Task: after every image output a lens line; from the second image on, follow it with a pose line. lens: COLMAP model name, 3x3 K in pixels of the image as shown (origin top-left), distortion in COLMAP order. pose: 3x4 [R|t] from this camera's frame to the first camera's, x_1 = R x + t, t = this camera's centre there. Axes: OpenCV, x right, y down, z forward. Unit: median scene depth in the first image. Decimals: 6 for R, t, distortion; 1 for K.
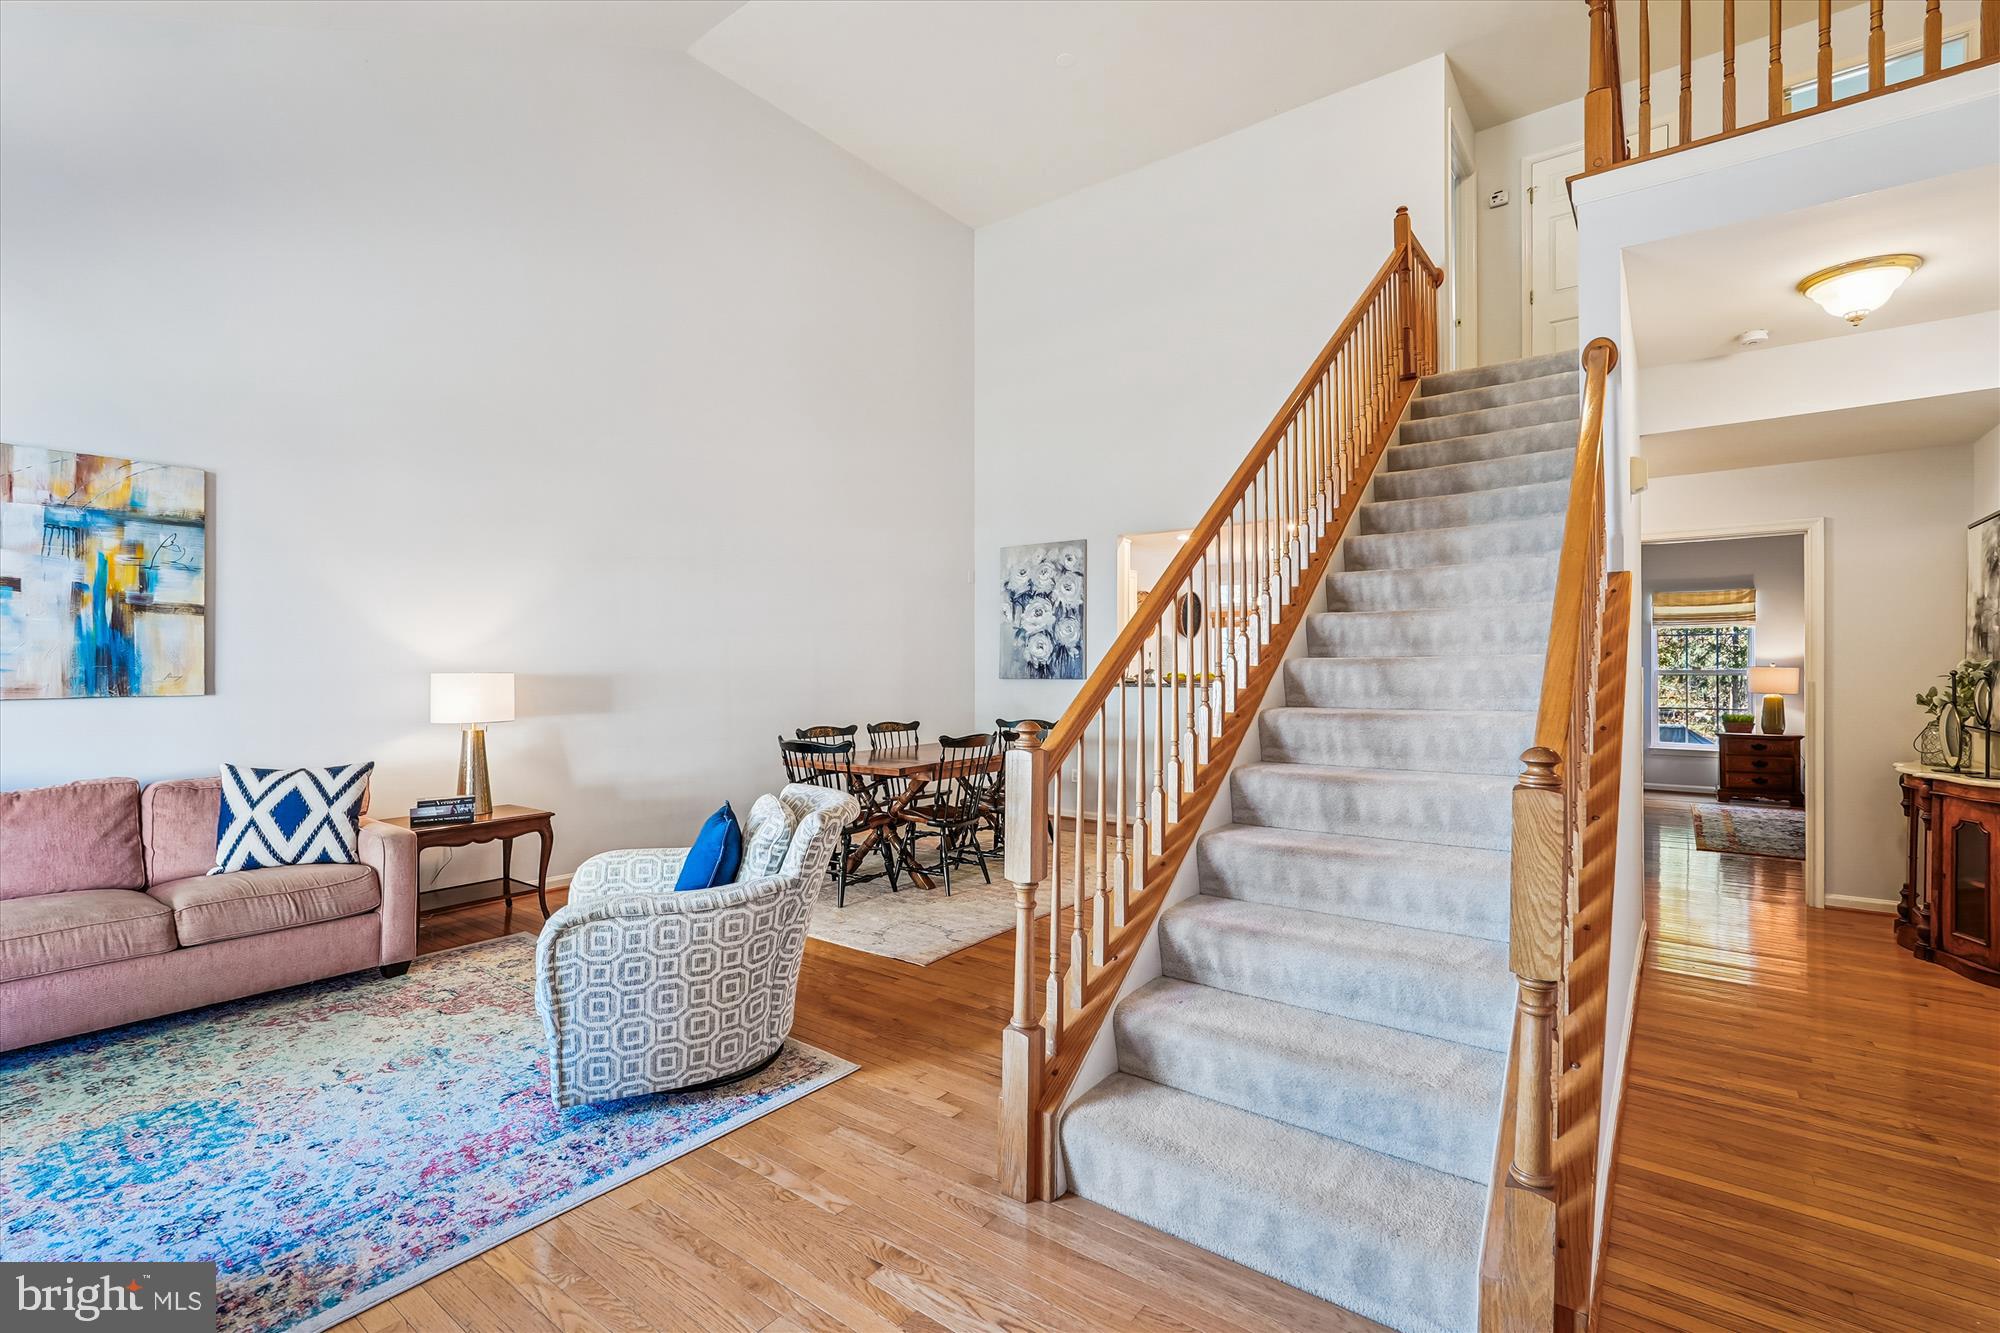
lens RADIAL K [[886.9, 0, 1003.3], [0, 886.9, 663.8], [0, 0, 1]] dist [-0.012481, 0.008006]
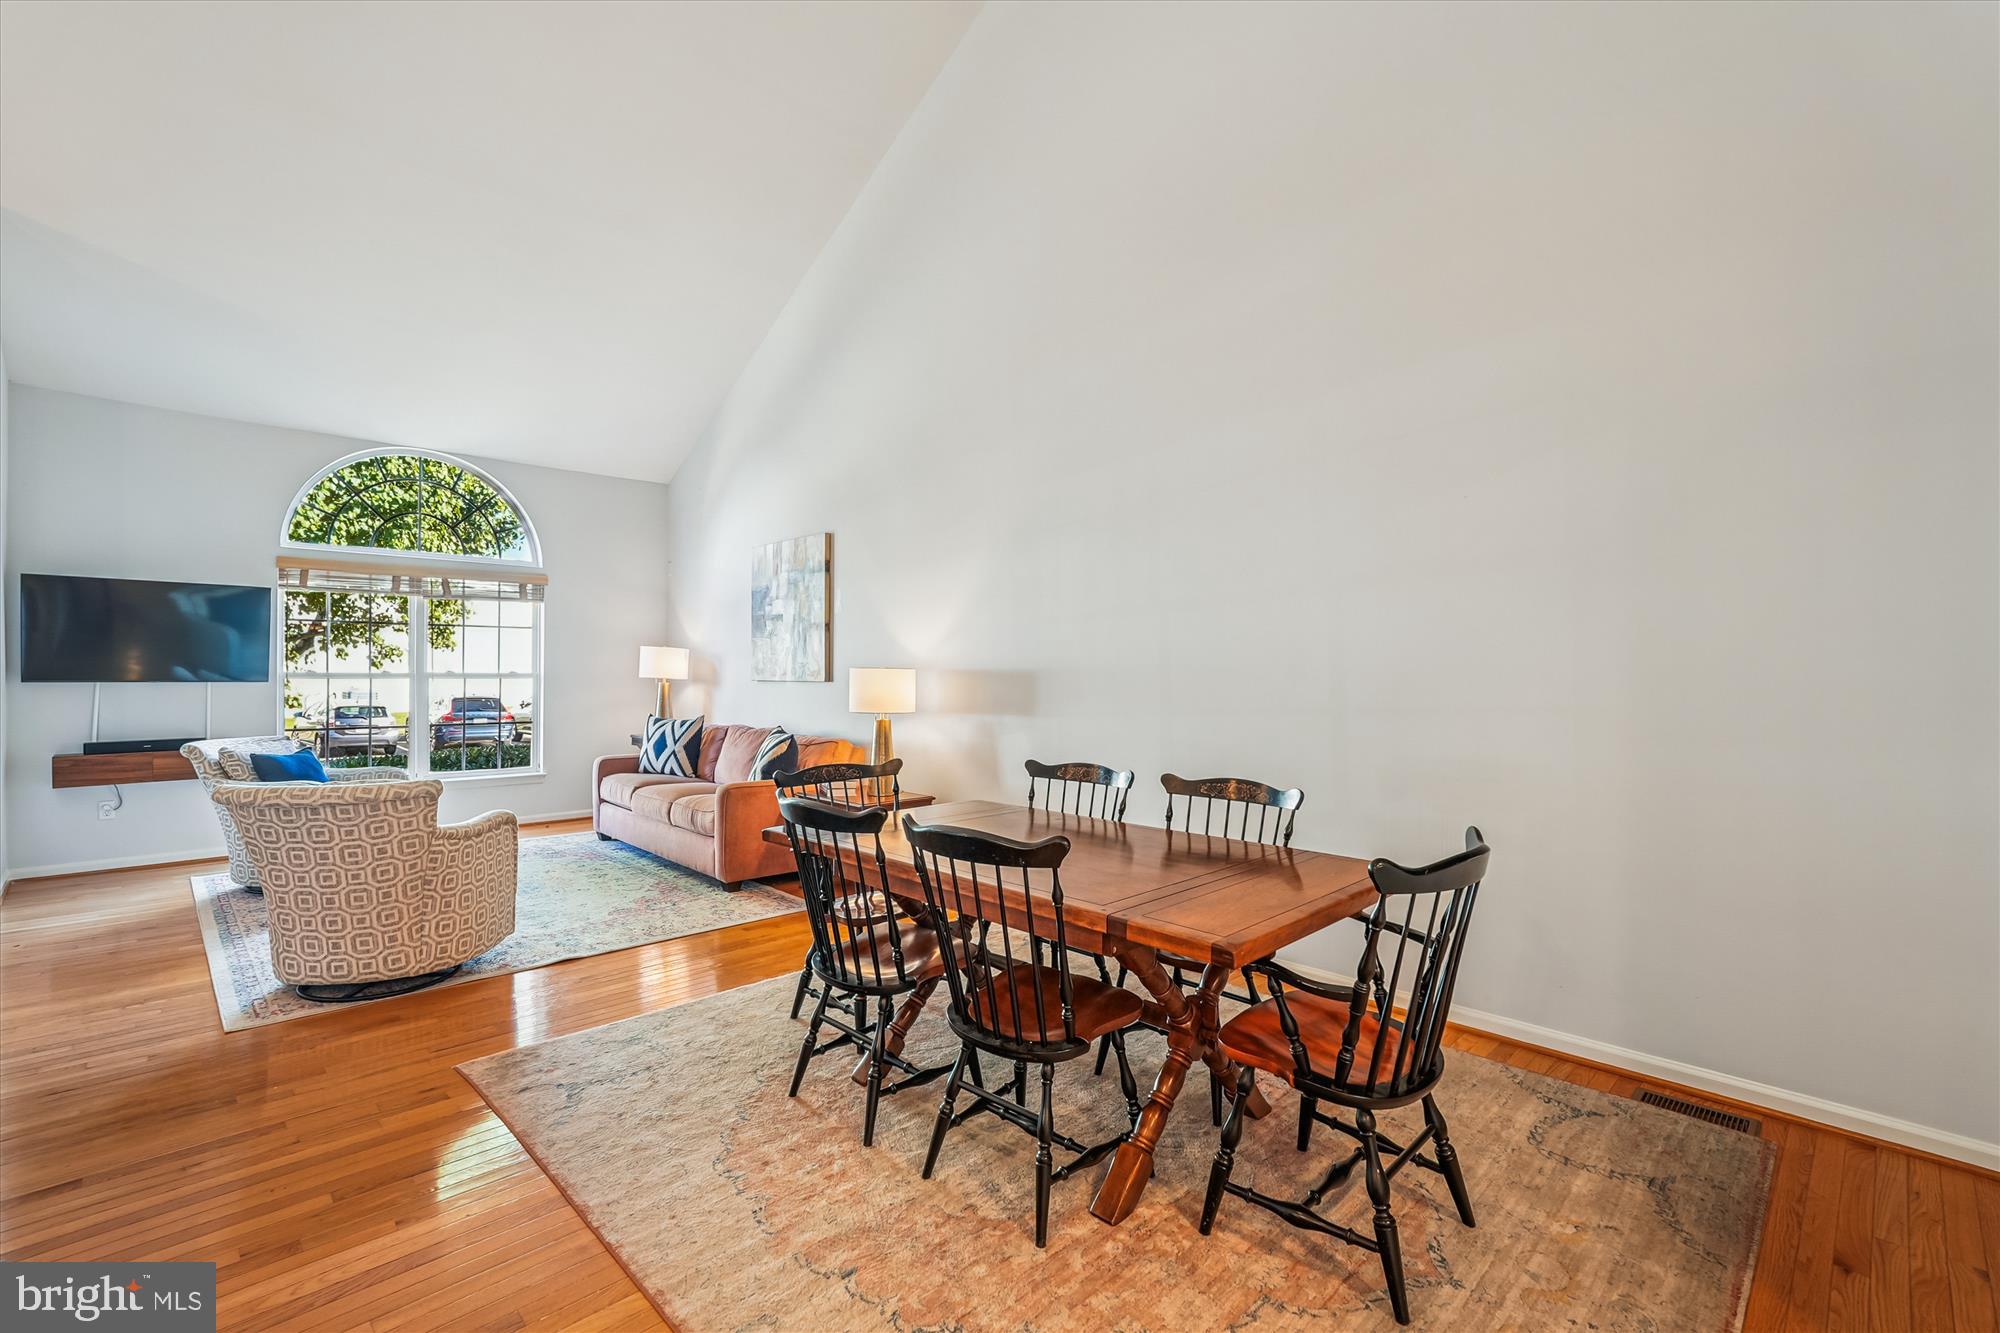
lens RADIAL K [[886.9, 0, 1003.3], [0, 886.9, 663.8], [0, 0, 1]] dist [-0.012481, 0.008006]
pose [[-0.140741, -0.002776, -0.990043, 0.573028], [0.000906, 0.999995, -0.002933, 0.010630], [0.990046, -0.001310, -0.140738, 1.558200]]
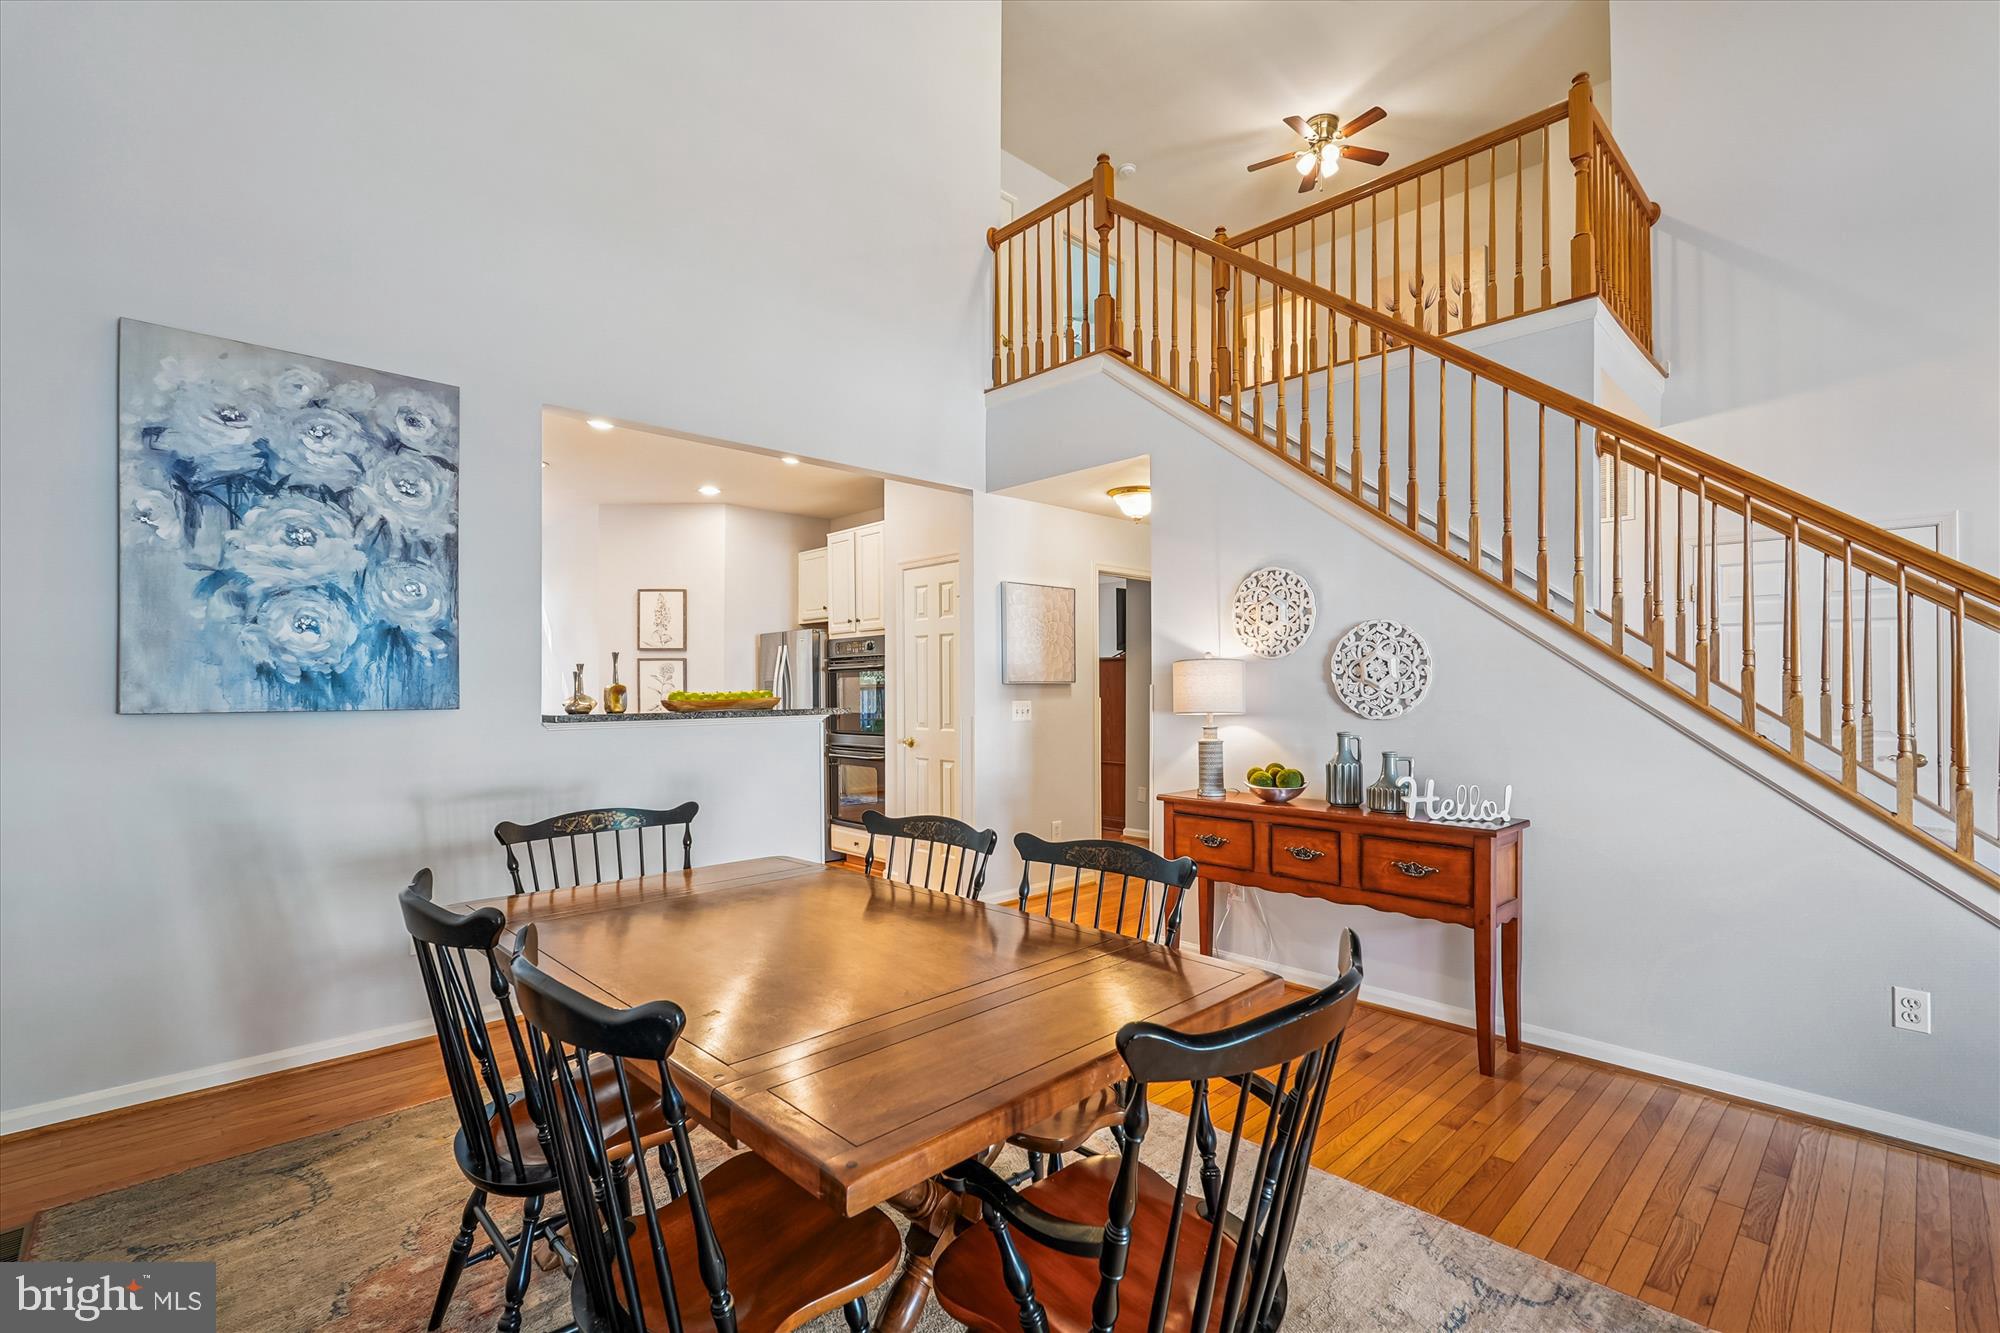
lens RADIAL K [[893.7, 0, 1001.3], [0, 893.7, 680.4], [0, 0, 1]] dist [-0.018356, 0.009820]
pose [[0.149489, 0.008104, 0.988730, -0.584330], [-0.003260, 0.999965, -0.007703, 0.011728], [-0.988758, -0.002071, 0.149510, 1.317058]]
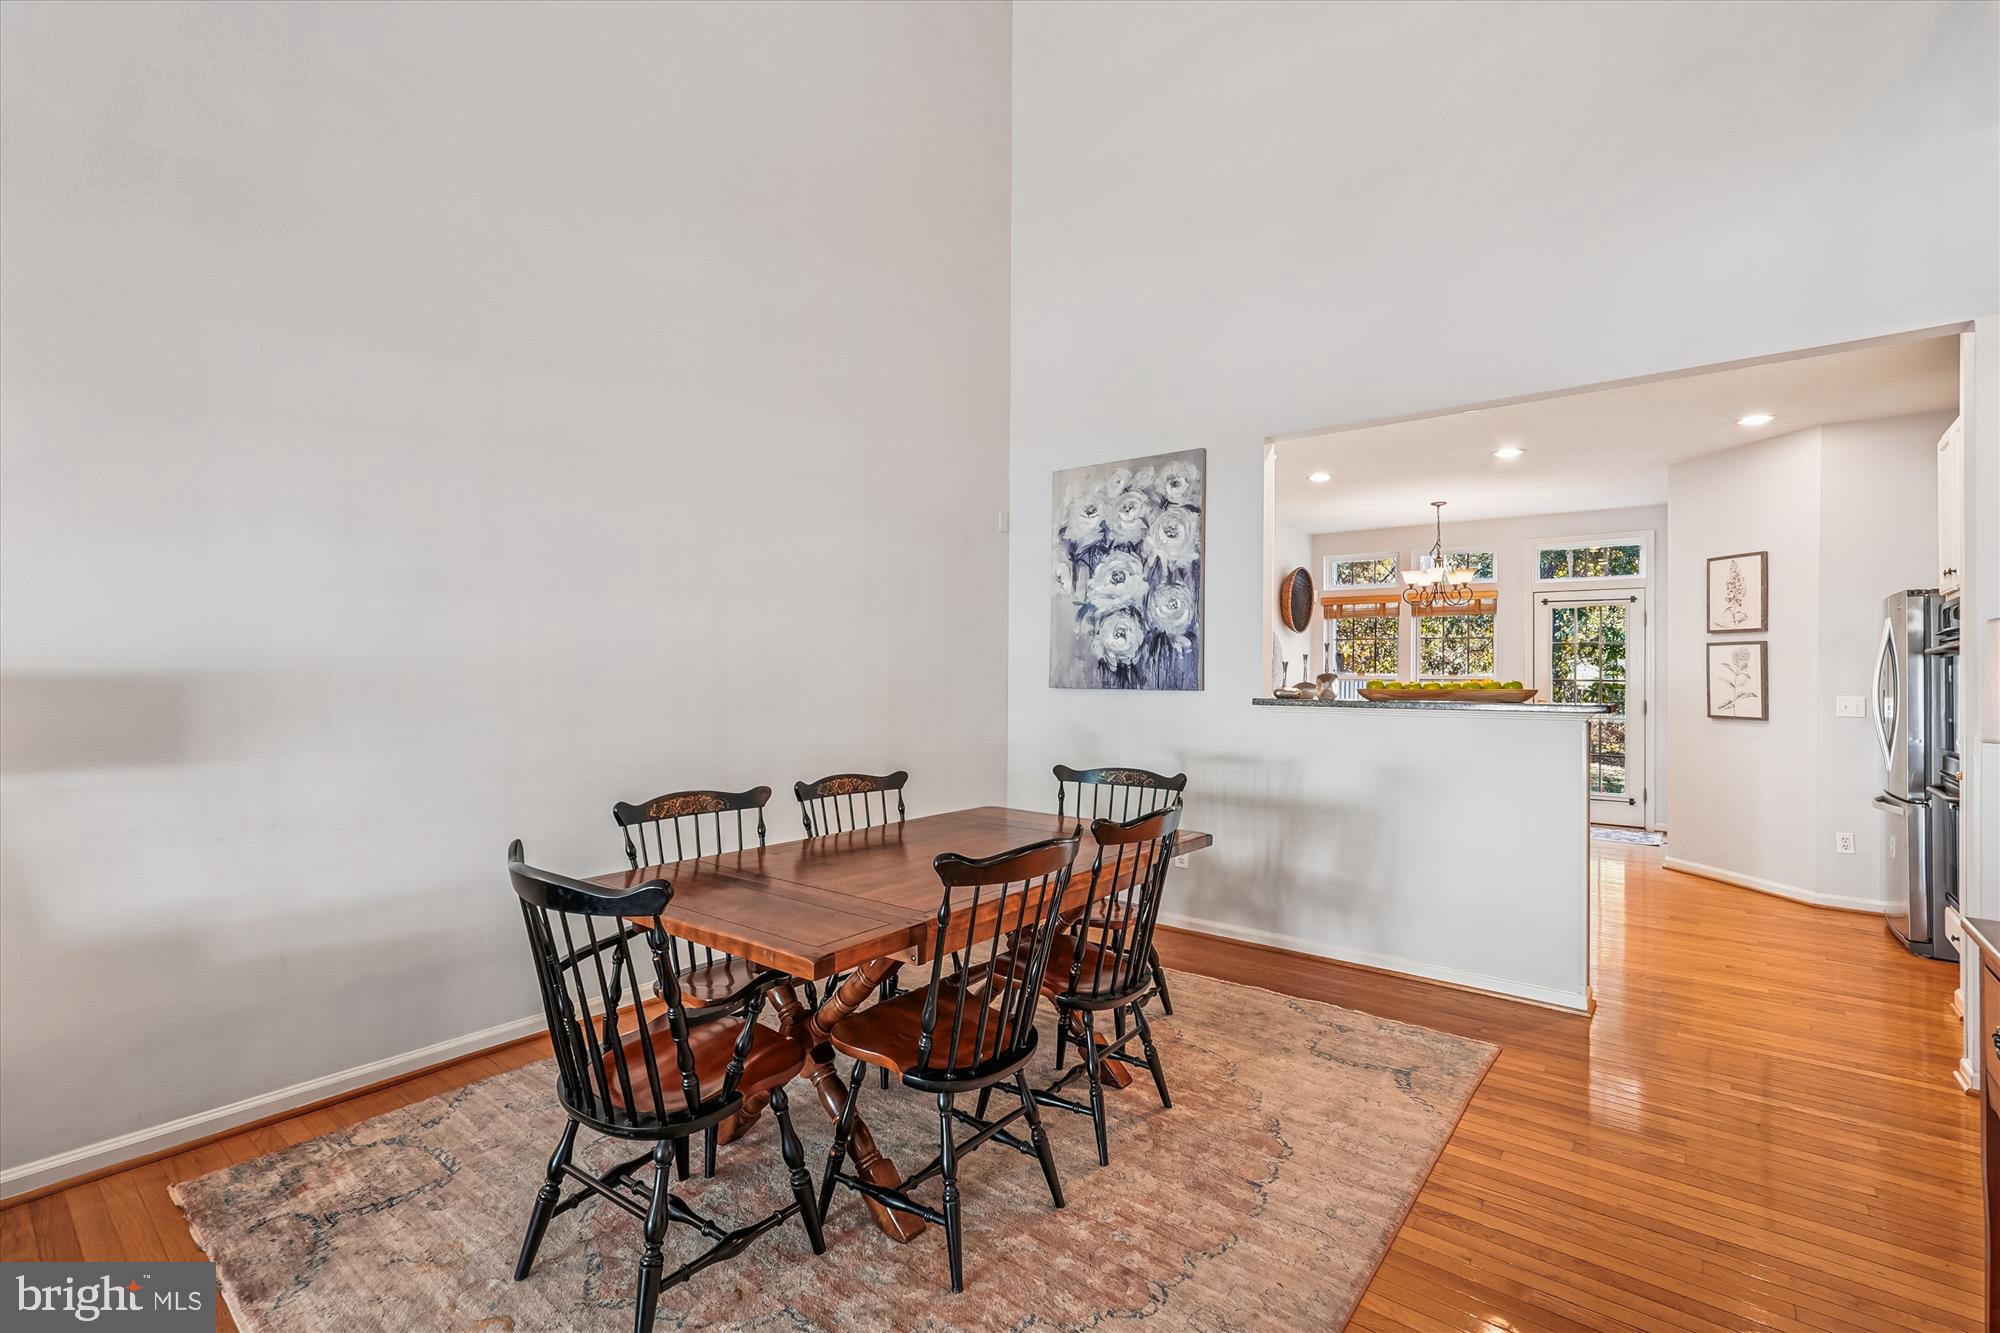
lens RADIAL K [[886.9, 0, 1003.3], [0, 886.9, 663.8], [0, 0, 1]] dist [-0.012481, 0.008006]
pose [[0.999740, 0.009482, -0.020750, -0.048895], [-0.009560, 0.999948, -0.003667, 0.006370], [0.020714, 0.003864, 0.999778, 0.827051]]
